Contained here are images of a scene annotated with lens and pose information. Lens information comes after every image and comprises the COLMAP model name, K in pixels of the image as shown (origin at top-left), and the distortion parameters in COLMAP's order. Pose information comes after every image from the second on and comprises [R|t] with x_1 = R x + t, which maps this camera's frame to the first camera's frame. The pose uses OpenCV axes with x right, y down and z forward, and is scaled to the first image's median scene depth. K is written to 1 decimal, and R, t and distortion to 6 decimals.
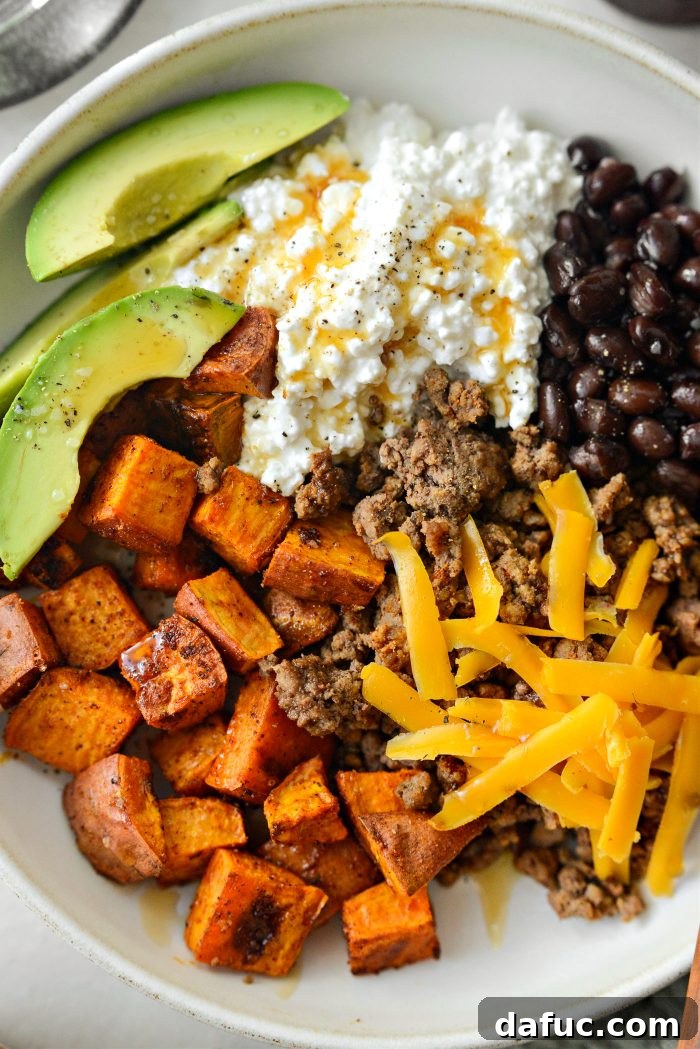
lens RADIAL K [[1811.1, 0, 350.0], [0, 1811.1, 524.5], [0, 0, 1]] dist [0.035616, 0.119260]
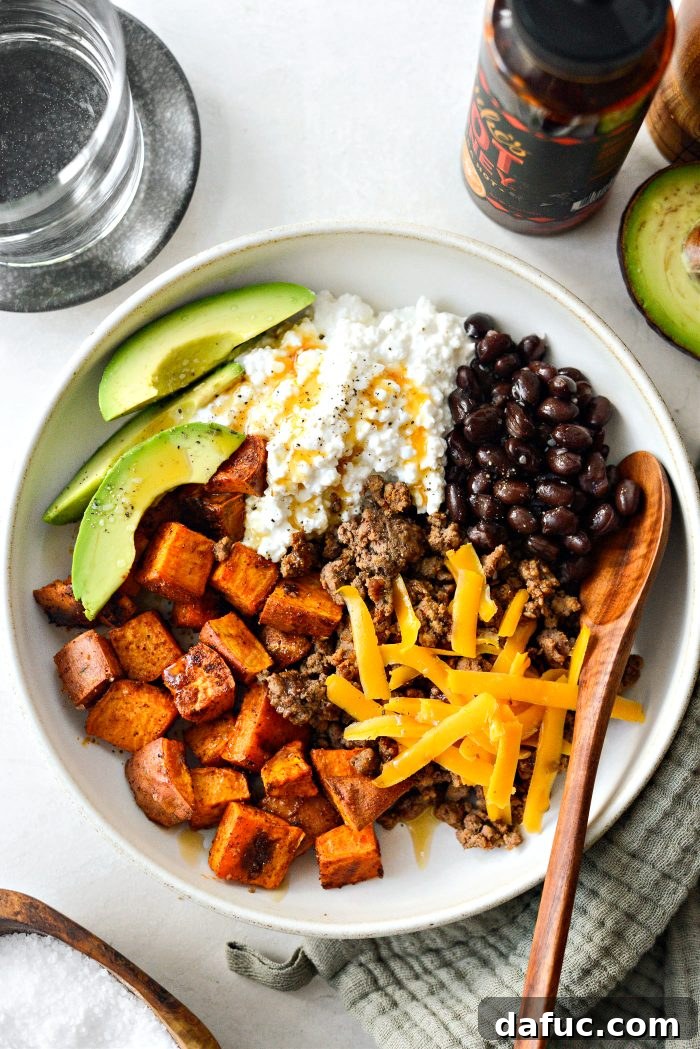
lens RADIAL K [[1782.9, 0, 350.0], [0, 1782.9, 524.5], [0, 0, 1]] dist [-0.058695, 0.079604]
pose [[0.999719, -0.010897, -0.021073, 0.057249], [0.010160, 0.999343, -0.034784, 0.004669], [0.021439, 0.034561, 0.999173, -0.451144]]
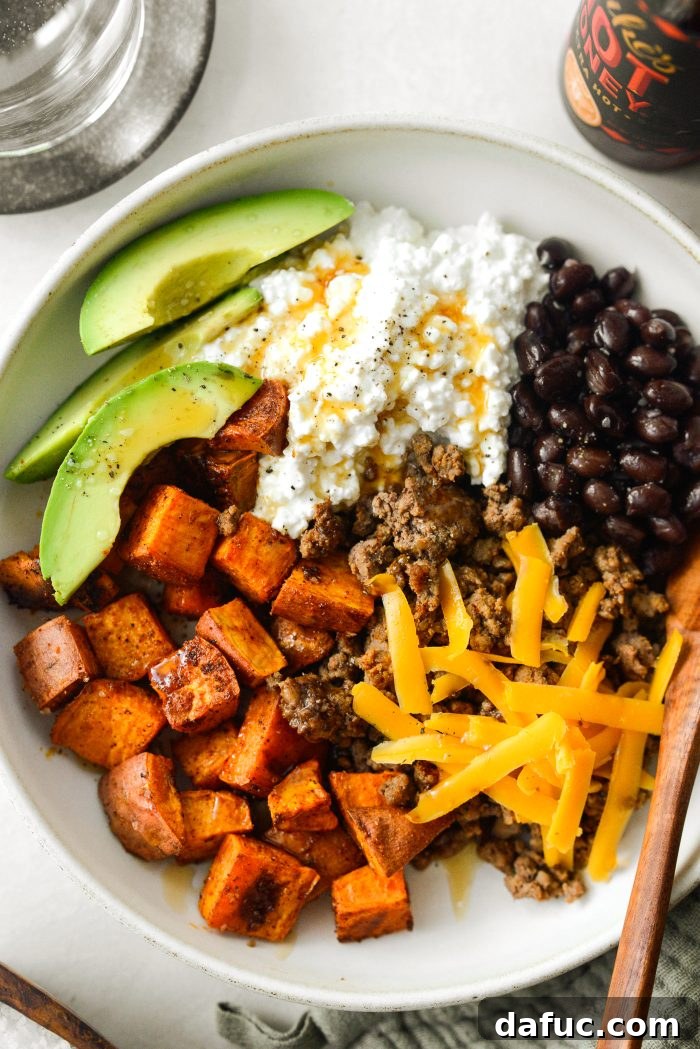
lens RADIAL K [[1799.3, 0, 350.0], [0, 1799.3, 524.5], [0, 0, 1]] dist [-0.026929, 0.171020]
pose [[0.999703, 0.024363, 0.001013, 0.000823], [-0.024371, 0.999671, 0.008003, -0.035608], [-0.000817, -0.008026, 0.999967, -0.178741]]
